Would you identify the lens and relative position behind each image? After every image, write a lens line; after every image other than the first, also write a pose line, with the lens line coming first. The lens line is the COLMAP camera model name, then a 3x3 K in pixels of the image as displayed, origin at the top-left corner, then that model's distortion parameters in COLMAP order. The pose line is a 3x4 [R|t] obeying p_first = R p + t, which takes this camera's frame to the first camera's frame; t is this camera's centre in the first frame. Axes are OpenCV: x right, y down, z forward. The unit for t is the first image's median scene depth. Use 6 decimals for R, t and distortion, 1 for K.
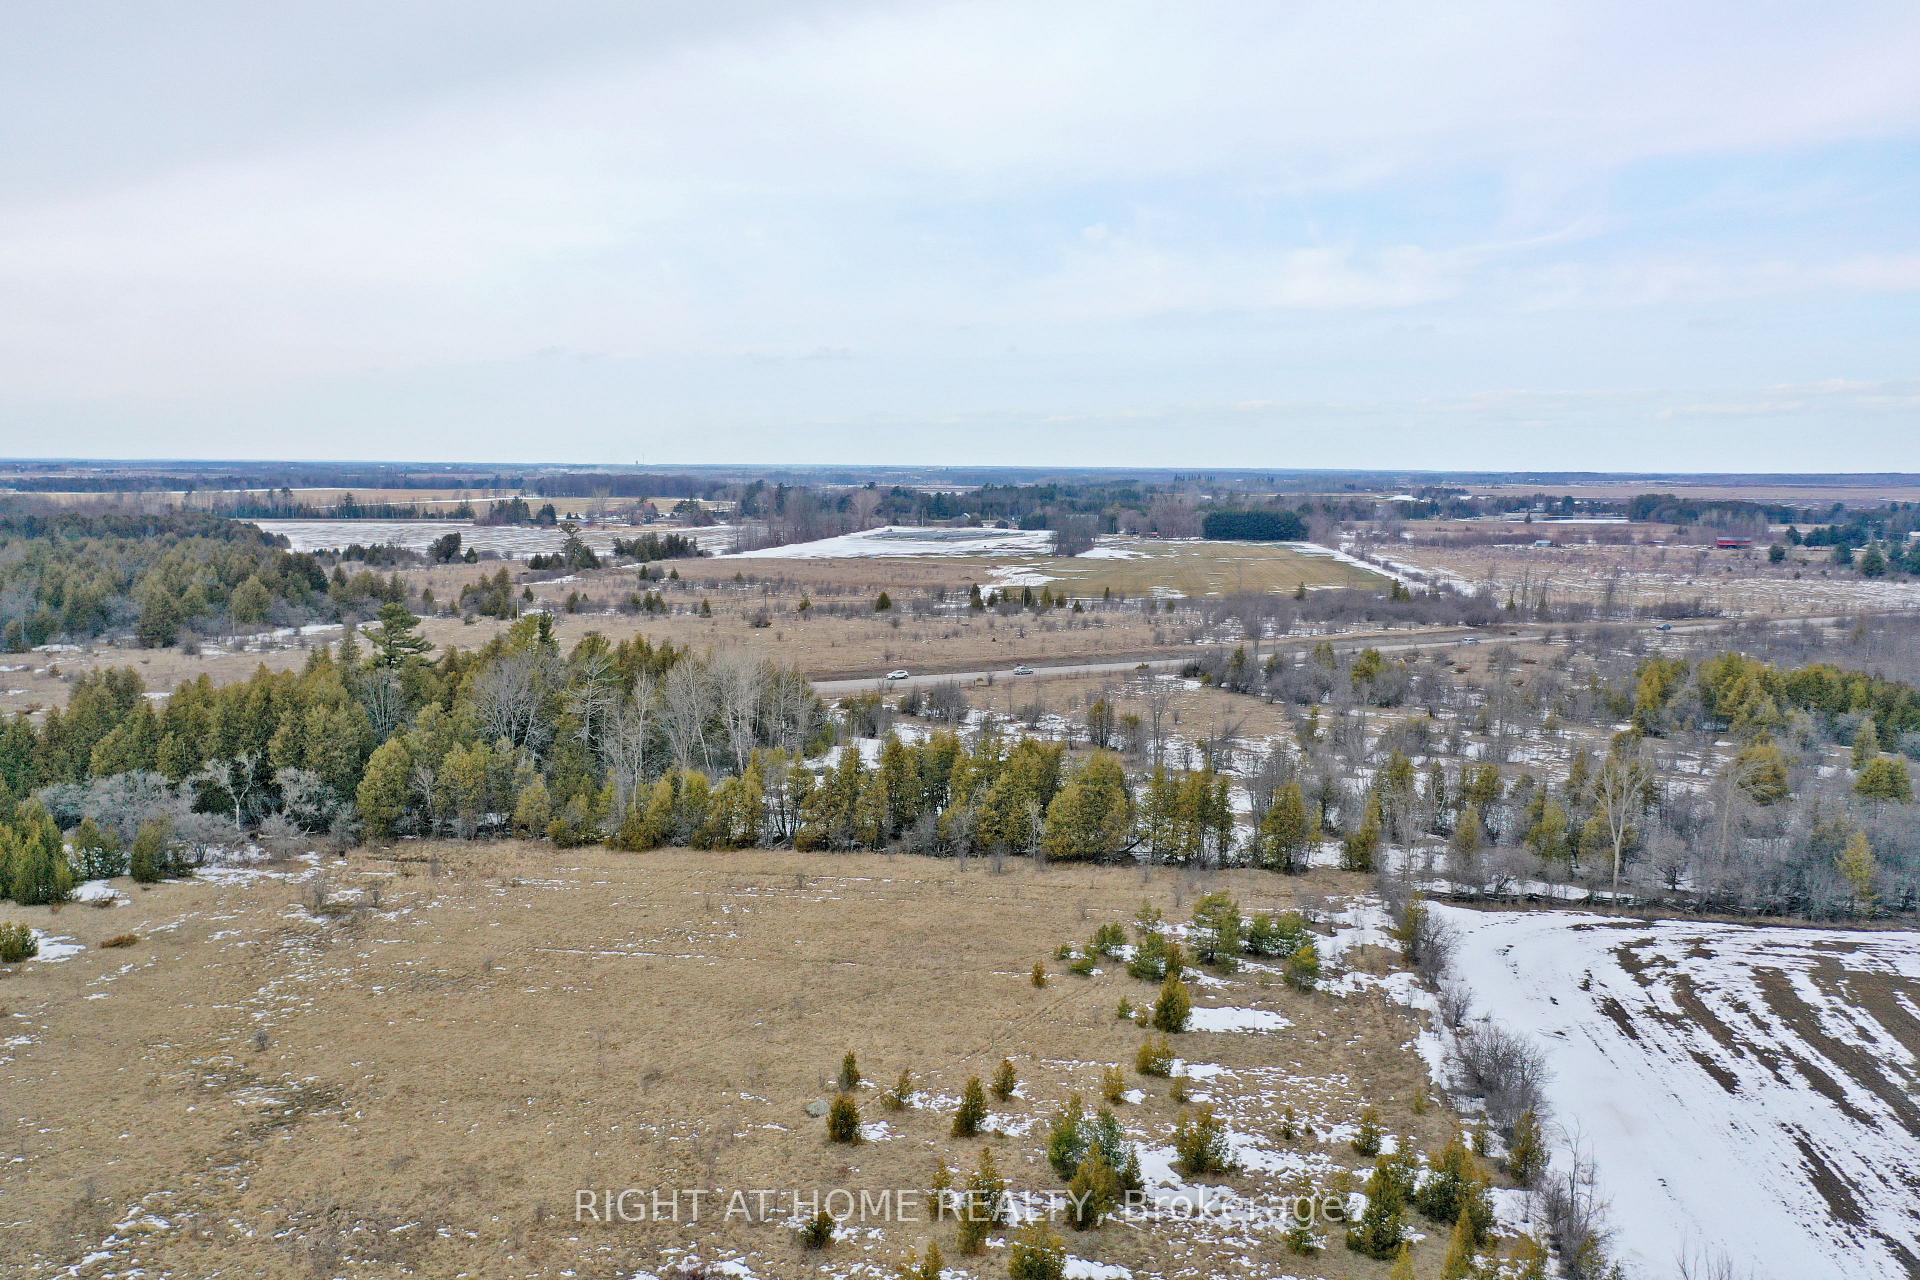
lens RADIAL K [[1514.6, 0, 954.1], [0, 1514.6, 636.6], [0, 0, 1]] dist [-0.007154, -0.001004]
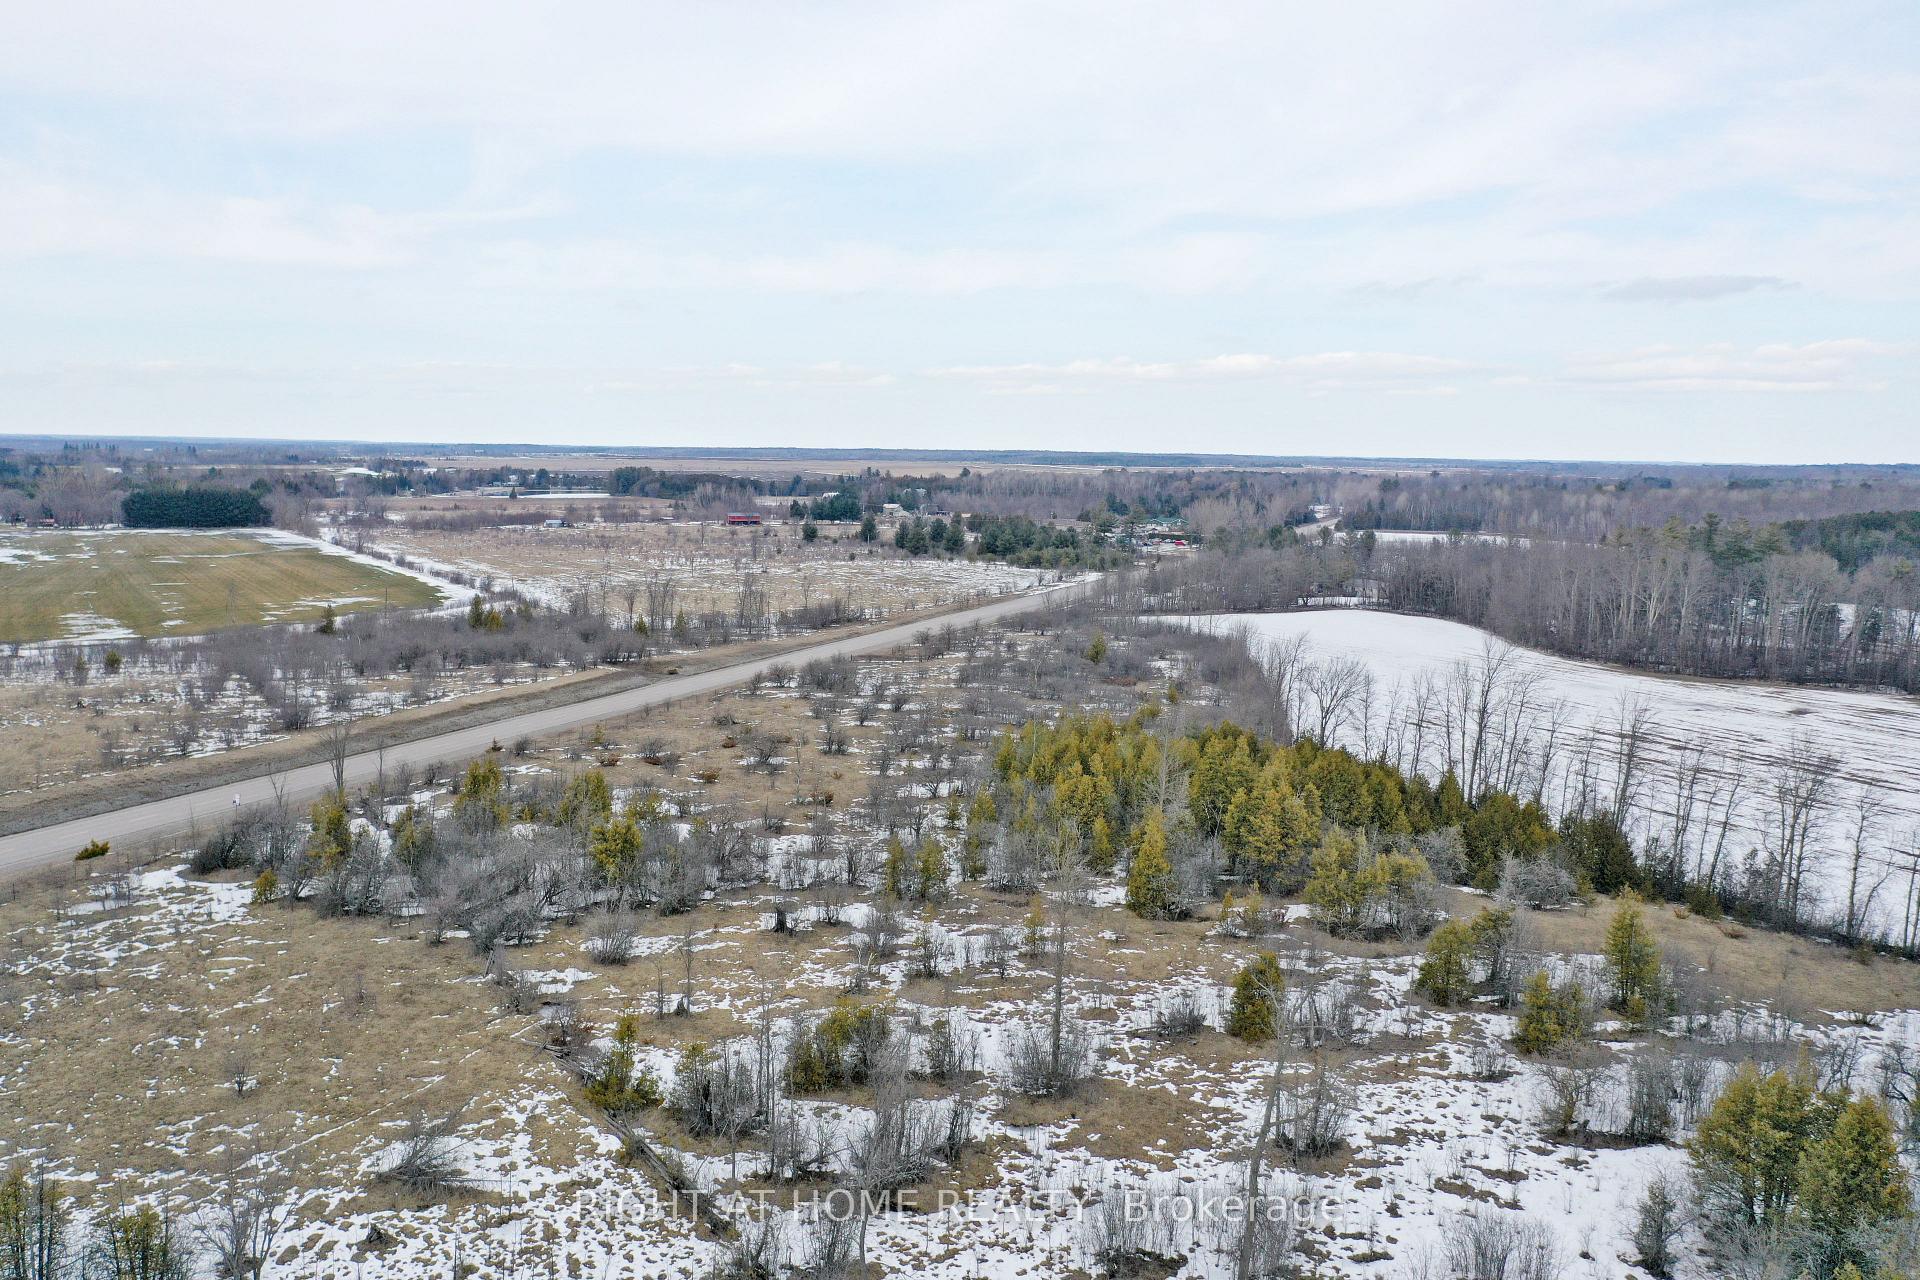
lens RADIAL K [[1516.7, 0, 960.0], [0, 1516.7, 640.0], [0, 0, 1]] dist [-0.001992, -0.000308]
pose [[0.779698, -0.070087, 0.622221, 0.019838], [0.057187, 0.997533, 0.040702, -0.020565], [-0.623539, 0.003848, 0.781783, 0.199027]]
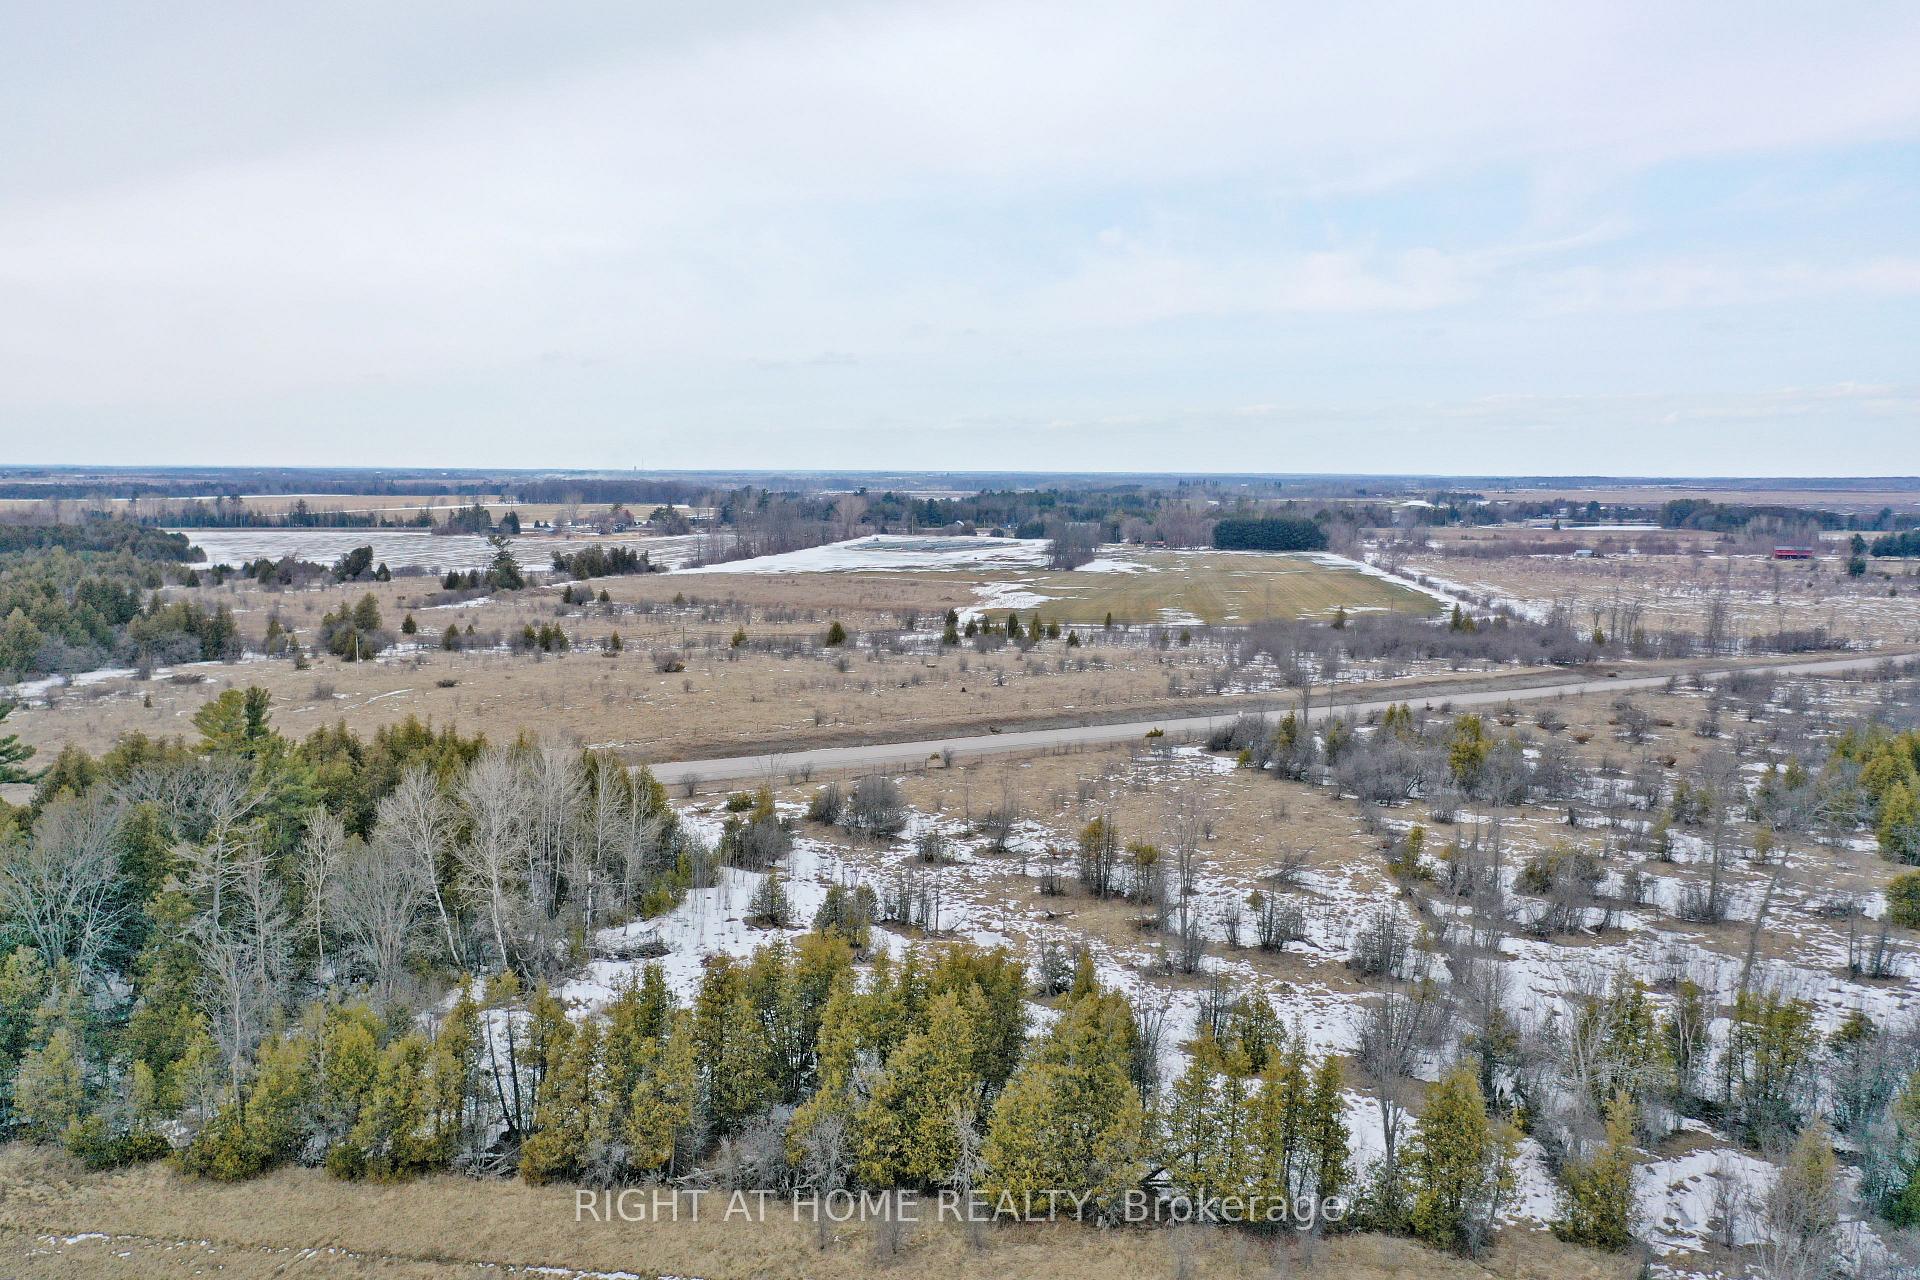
lens RADIAL K [[1514.6, 0, 954.1], [0, 1514.6, 636.6], [0, 0, 1]] dist [-0.007154, -0.001004]
pose [[0.999997, -0.001173, -0.001990, 0.011095], [0.001166, 0.999993, -0.003435, -0.010942], [0.001994, 0.003433, 0.999992, 0.105089]]
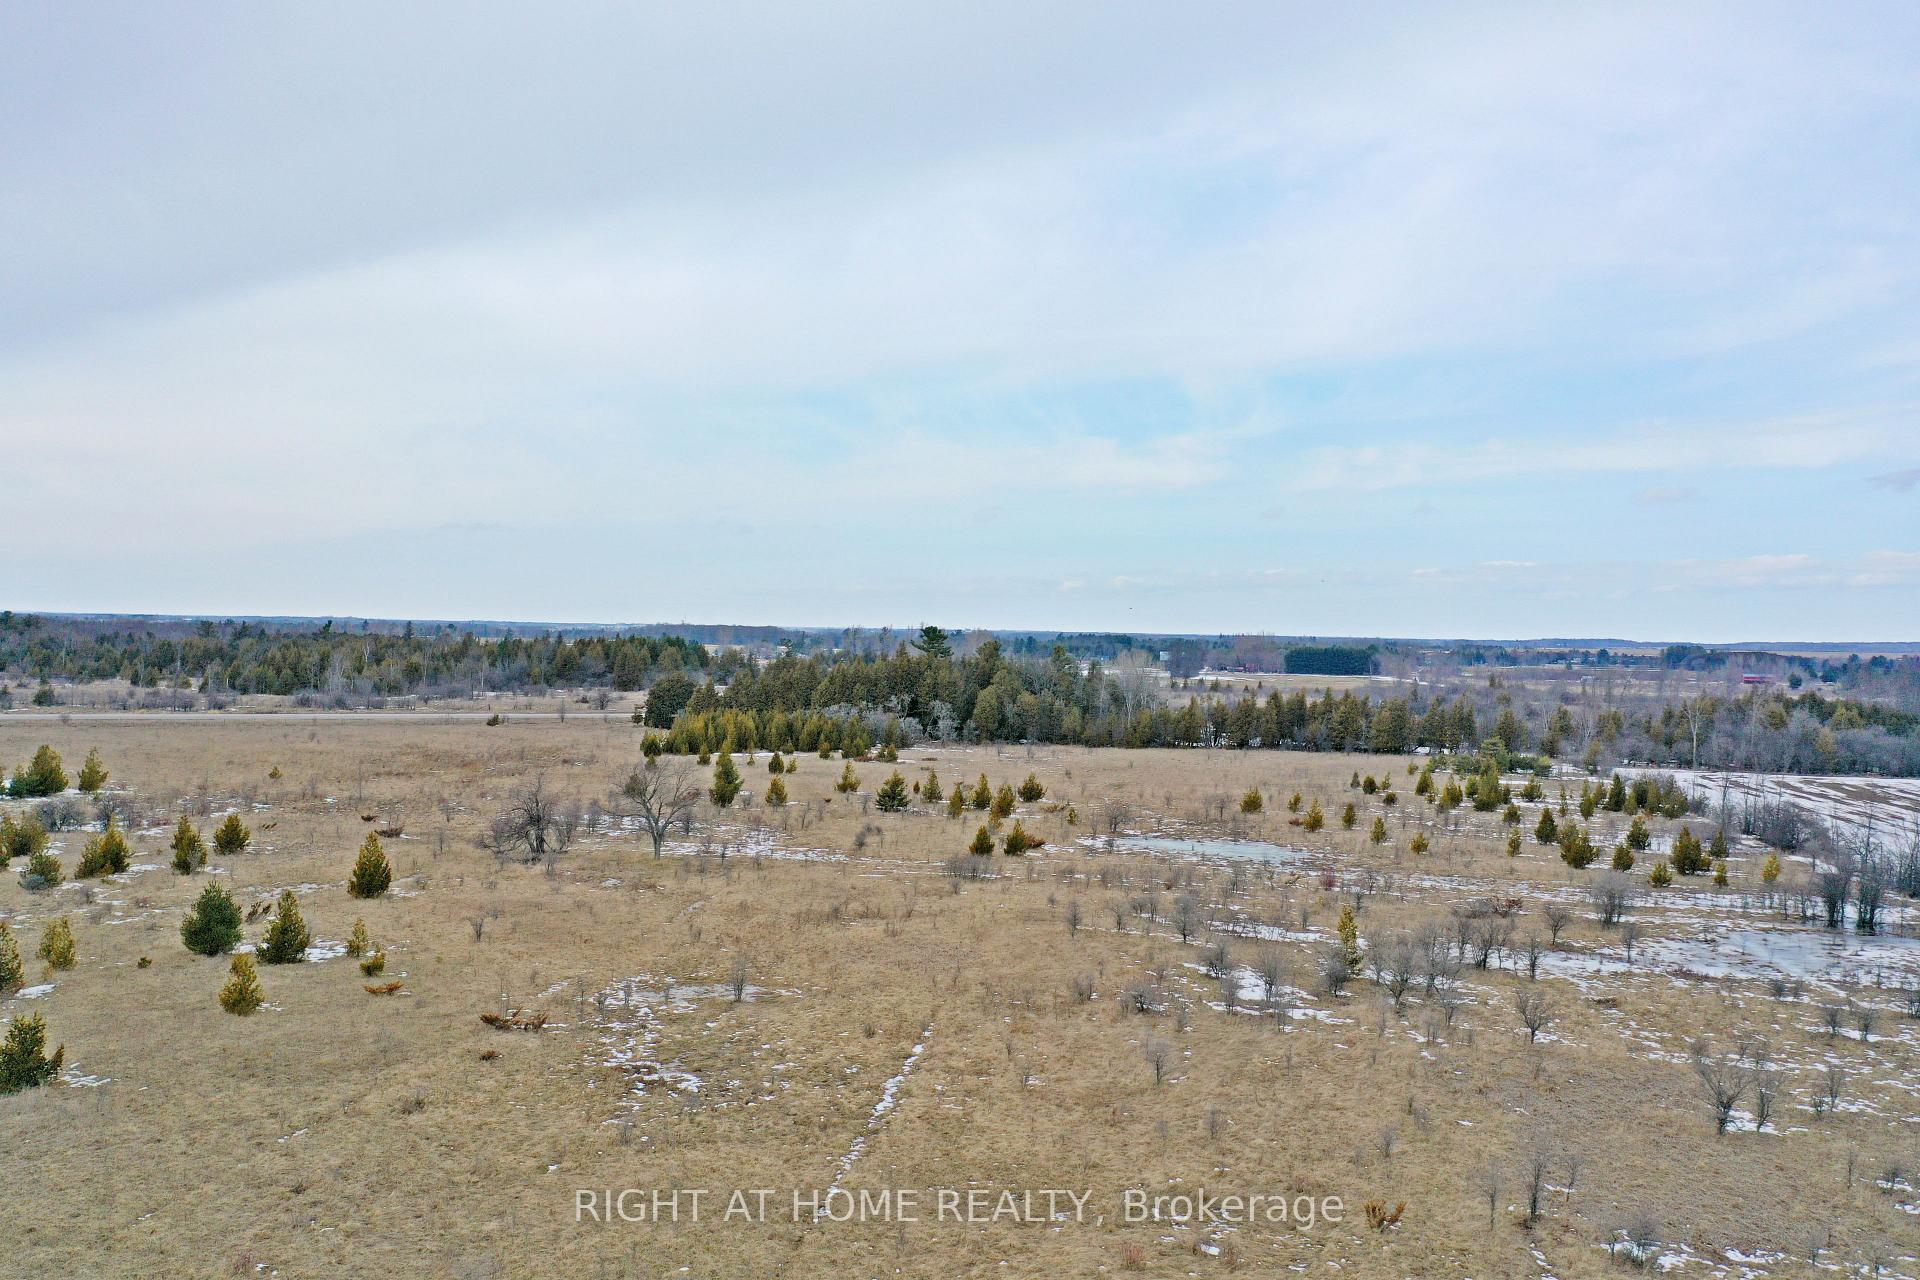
lens RADIAL K [[1510.7, 0, 961.9], [0, 1510.7, 635.8], [0, 0, 1]] dist [-0.003912, 0.003986]
pose [[0.999853, 0.012724, -0.011494, -0.088264], [-0.013898, 0.993986, -0.108619, 0.046203], [0.010043, 0.108763, 0.994017, -0.173641]]
